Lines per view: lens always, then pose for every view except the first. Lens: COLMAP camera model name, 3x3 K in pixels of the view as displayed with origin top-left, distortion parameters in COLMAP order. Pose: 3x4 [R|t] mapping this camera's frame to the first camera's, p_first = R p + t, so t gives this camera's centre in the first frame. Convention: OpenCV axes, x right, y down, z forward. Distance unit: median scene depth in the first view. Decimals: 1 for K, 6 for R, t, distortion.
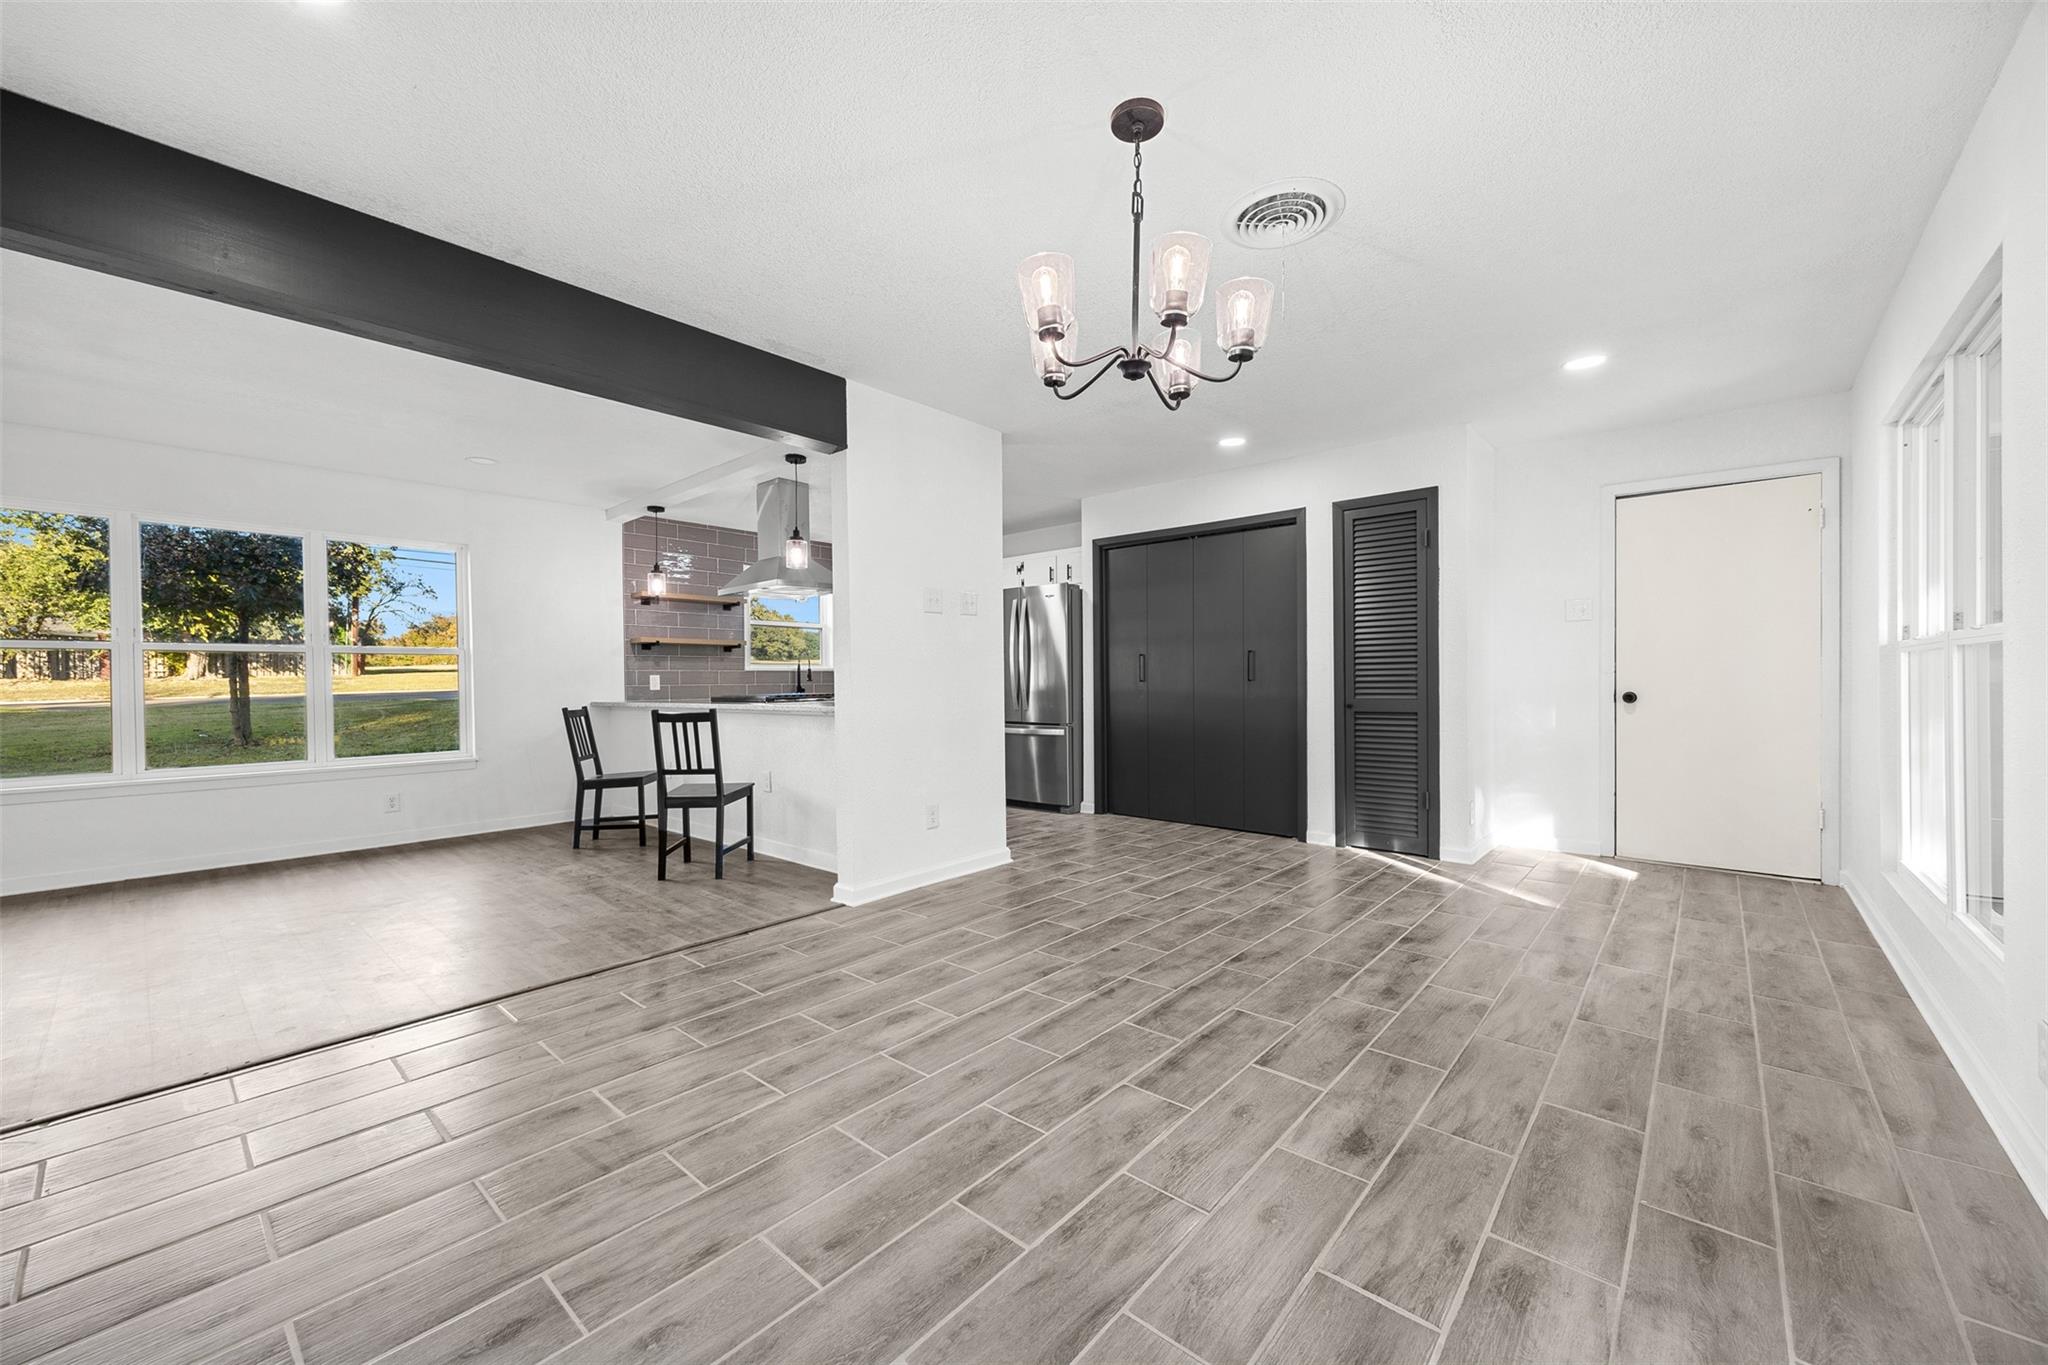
lens RADIAL K [[786.2, 0, 1023.3], [0, 786.2, 682.0], [0, 0, 1]] dist [-0.000179, 0.000007]
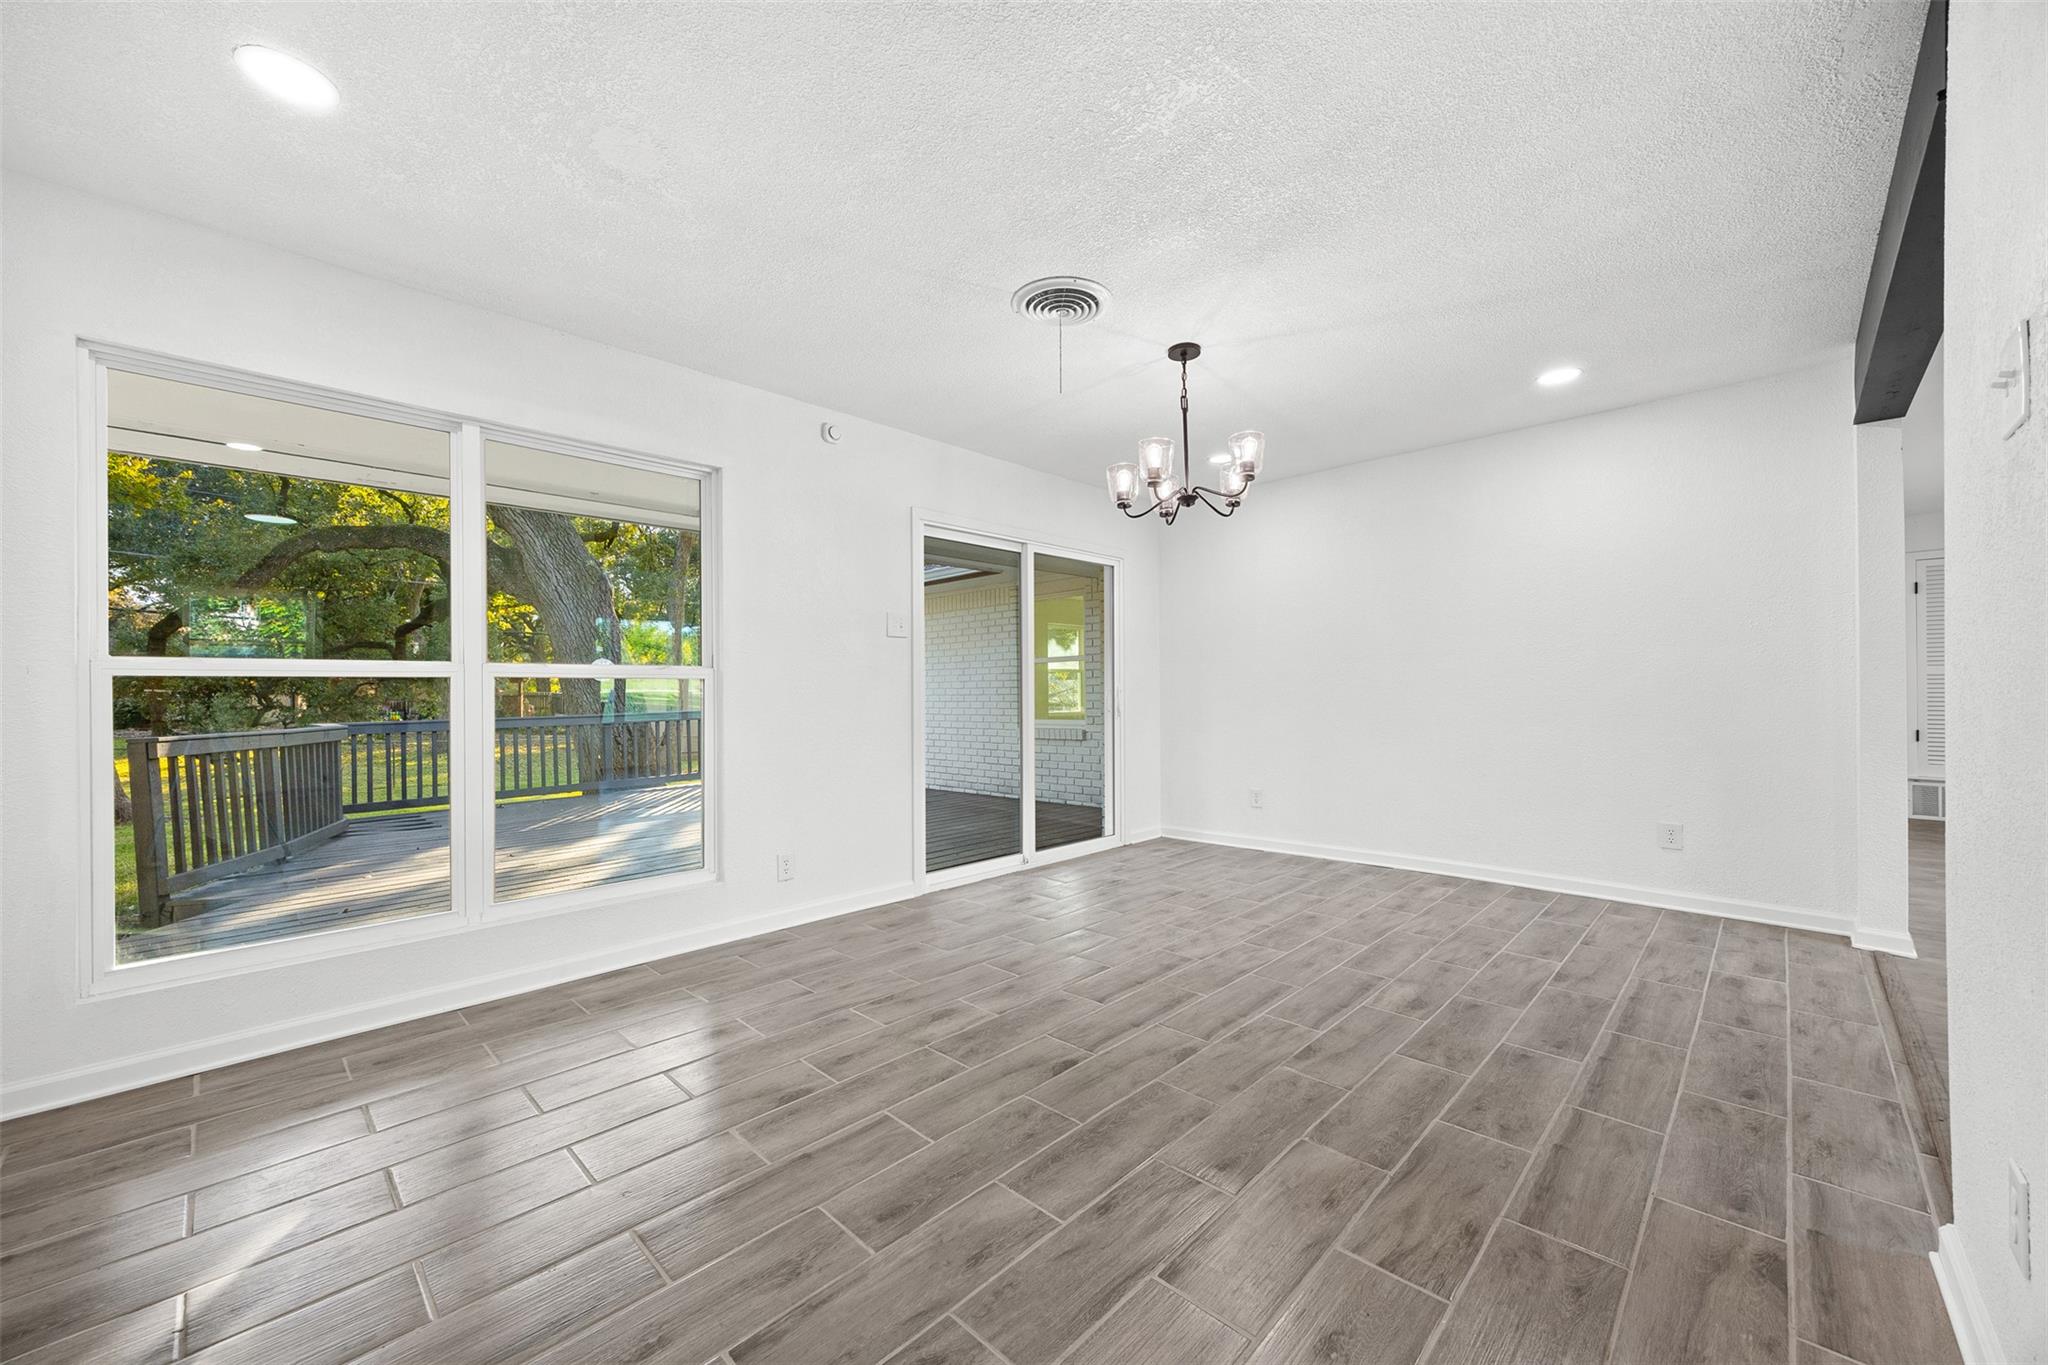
lens RADIAL K [[786.2, 0, 1025.0], [0, 786.2, 693.7], [0, 0, 1]] dist [-0.000179, 0.000007]
pose [[-0.998757, 0.016520, 0.047027, 0.298685], [0.016690, 0.999856, 0.003217, -0.012539], [-0.046967, 0.003998, -0.998888, 1.939903]]
